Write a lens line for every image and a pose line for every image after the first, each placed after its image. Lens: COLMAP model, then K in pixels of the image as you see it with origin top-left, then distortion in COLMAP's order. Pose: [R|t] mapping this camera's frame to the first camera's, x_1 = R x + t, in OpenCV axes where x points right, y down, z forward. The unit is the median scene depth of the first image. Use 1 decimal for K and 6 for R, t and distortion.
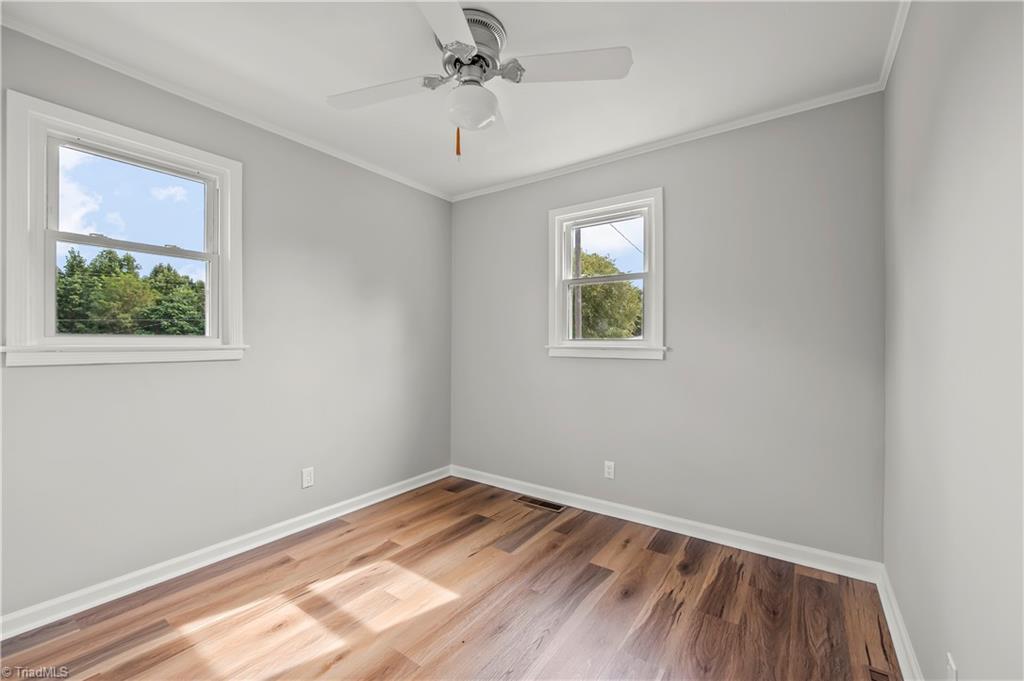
lens RADIAL K [[413.1, 0, 516.3], [0, 413.1, 340.3], [0, 0, 1]] dist [-0.000661, 0.000525]
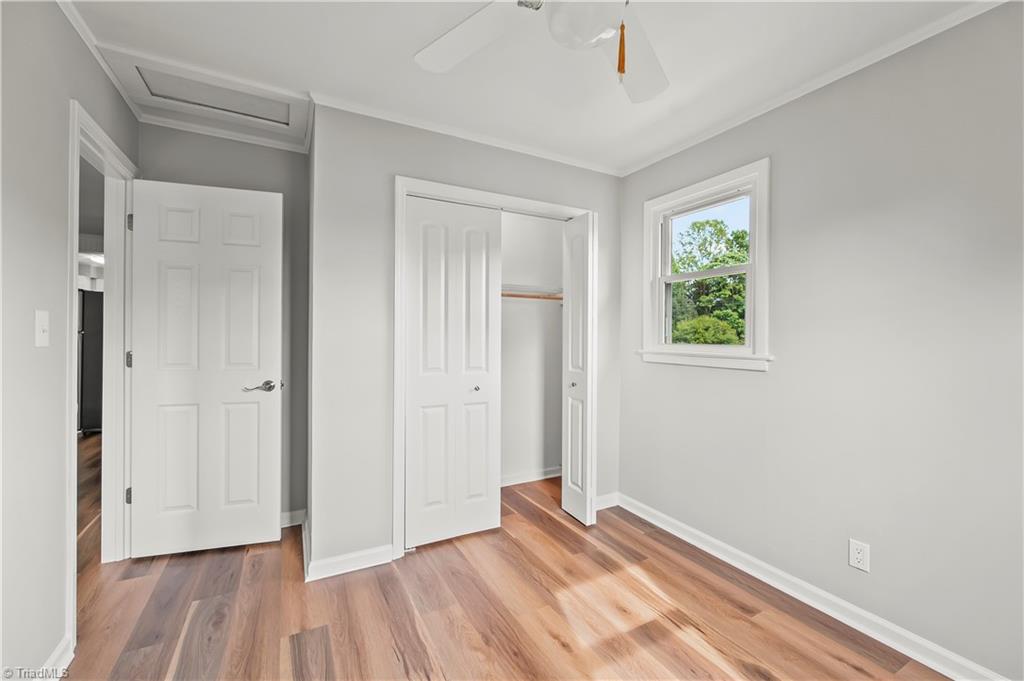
lens RADIAL K [[413.1, 0, 516.3], [0, 413.1, 340.3], [0, 0, 1]] dist [-0.000661, 0.000525]
pose [[-0.432604, 0.001045, -0.901584, 0.487153], [-0.006300, 0.999971, 0.004182, -0.027535], [0.901562, 0.007489, -0.432585, 1.089853]]
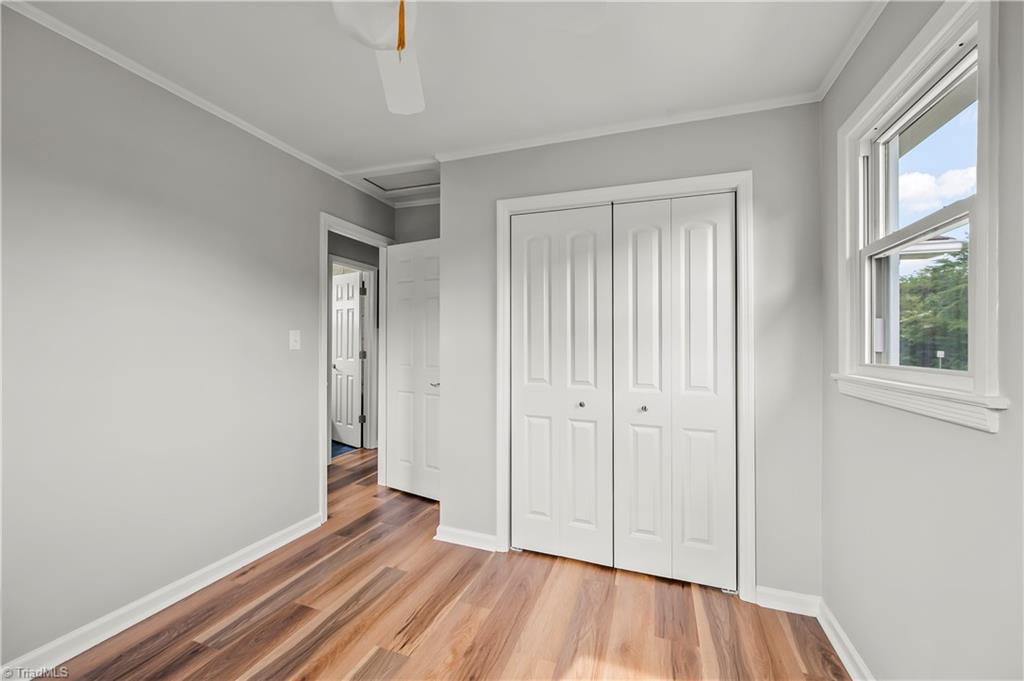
lens RADIAL K [[409.5, 0, 513.7], [0, 409.5, 350.1], [0, 0, 1]] dist [0.000500, 0.000108]
pose [[-0.960941, -0.021181, -0.275942, -0.132838], [-0.023615, 0.999706, 0.005499, -0.030324], [0.275745, 0.011800, -0.961158, 1.522856]]
